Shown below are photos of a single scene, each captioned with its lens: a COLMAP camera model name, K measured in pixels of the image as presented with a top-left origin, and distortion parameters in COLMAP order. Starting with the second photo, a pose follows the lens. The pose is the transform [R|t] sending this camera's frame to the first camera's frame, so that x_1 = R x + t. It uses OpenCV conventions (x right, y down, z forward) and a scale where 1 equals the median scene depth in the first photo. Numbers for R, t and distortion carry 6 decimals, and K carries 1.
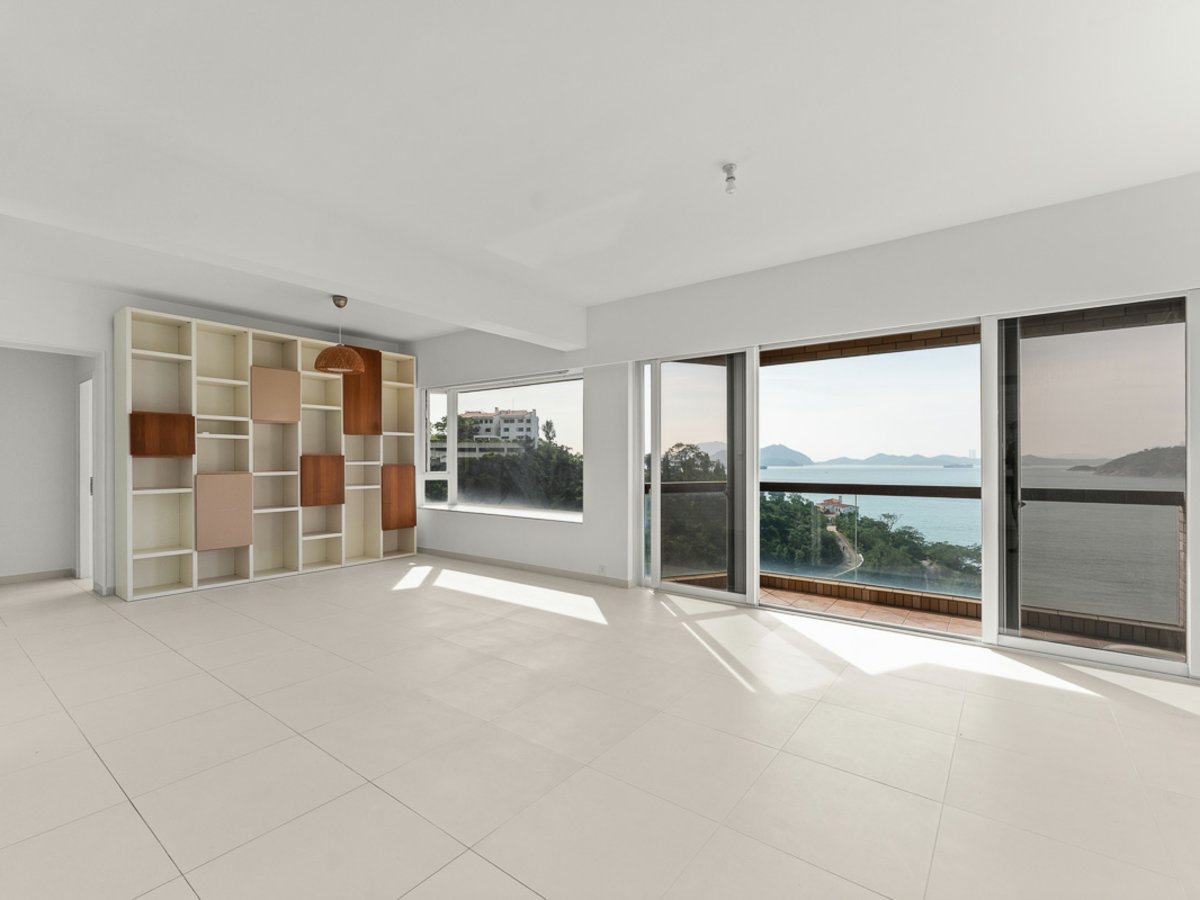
lens RADIAL K [[545.6, 0, 602.0], [0, 545.6, 464.6], [0, 0, 1]] dist [0.003007, -0.001363]
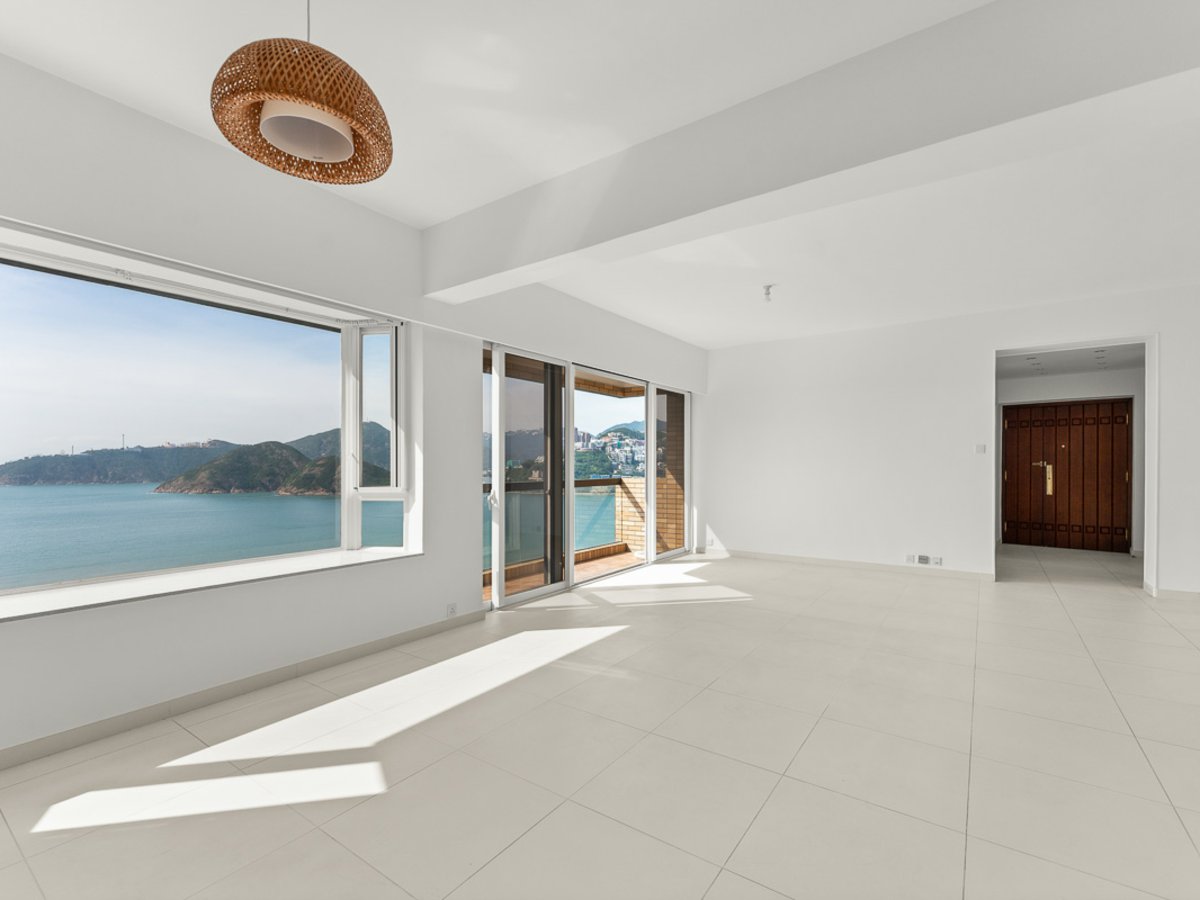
lens RADIAL K [[545.6, 0, 592.2], [0, 545.6, 466.6], [0, 0, 1]] dist [0.003007, -0.001363]
pose [[-0.047734, -0.001321, 0.998859, -0.675869], [0.012771, 0.999917, 0.001932, -0.002370], [-0.998778, 0.012849, -0.047713, 0.752896]]
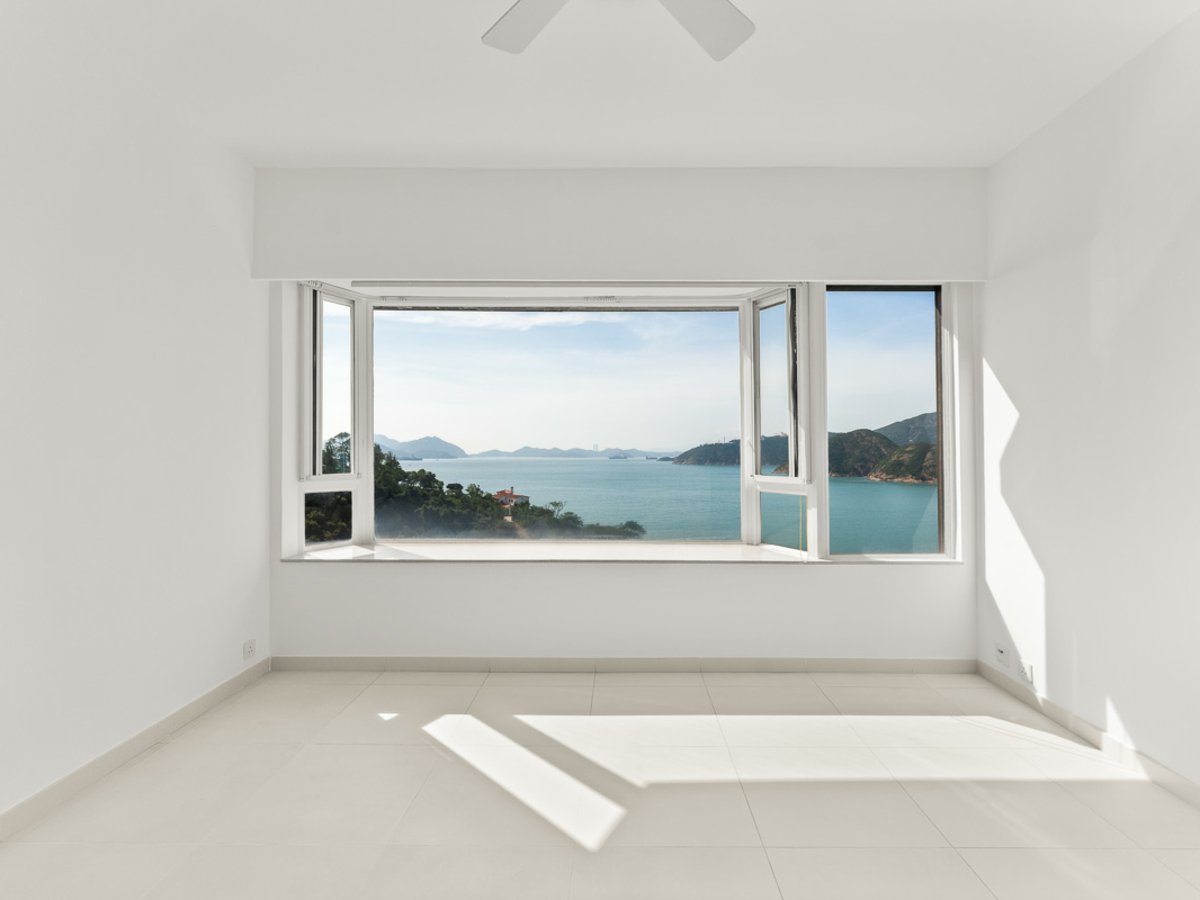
lens RADIAL K [[545.6, 0, 645.5], [0, 545.6, 419.2], [0, 0, 1]] dist [0.003007, -0.001363]
pose [[0.784281, 0.040234, 0.619100, -0.489612], [0.002620, 0.997671, -0.068156, -0.001301], [-0.620400, 0.055075, 0.782349, 0.623367]]
